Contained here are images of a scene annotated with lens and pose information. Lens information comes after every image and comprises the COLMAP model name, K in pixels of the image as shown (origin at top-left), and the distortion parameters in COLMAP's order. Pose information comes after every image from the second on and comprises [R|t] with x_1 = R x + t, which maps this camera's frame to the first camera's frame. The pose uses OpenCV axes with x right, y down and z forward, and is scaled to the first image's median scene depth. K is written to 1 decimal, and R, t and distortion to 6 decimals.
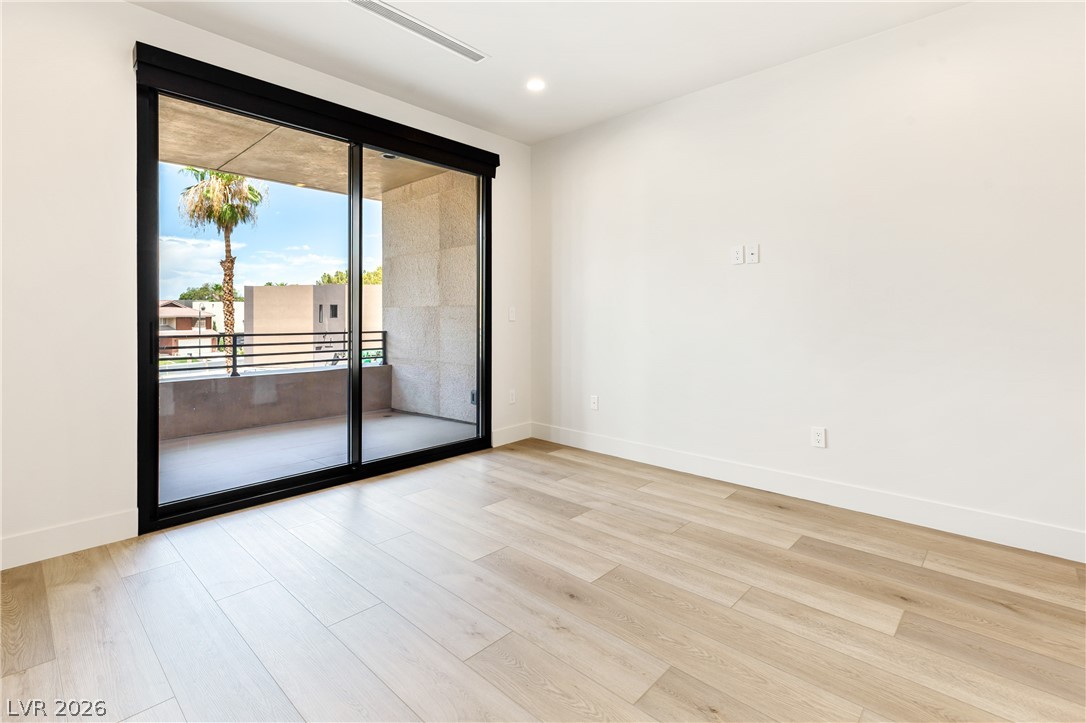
lens RADIAL K [[503.7, 0, 538.8], [0, 503.7, 360.1], [0, 0, 1]] dist [-0.003954, 0.000199]
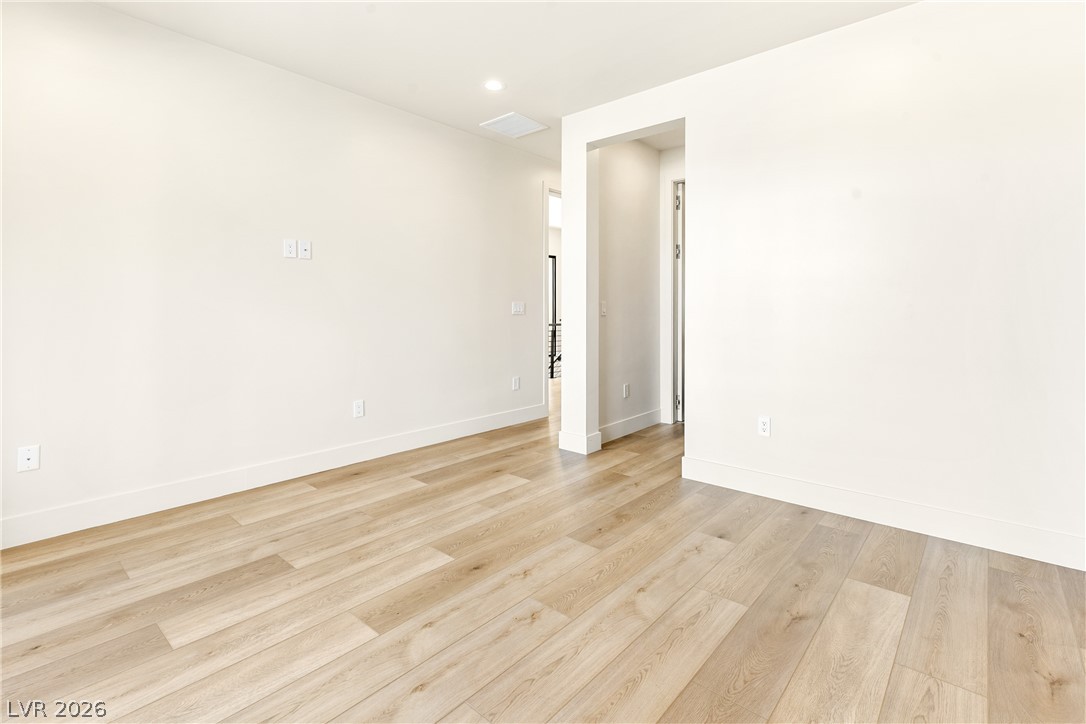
lens RADIAL K [[503.7, 0, 540.1], [0, 503.7, 358.3], [0, 0, 1]] dist [-0.003954, 0.000199]
pose [[-0.030591, -0.096216, 0.994890, -0.826648], [0.088024, 0.991230, 0.098568, -0.062947], [-0.995649, 0.090589, -0.021853, 0.719146]]
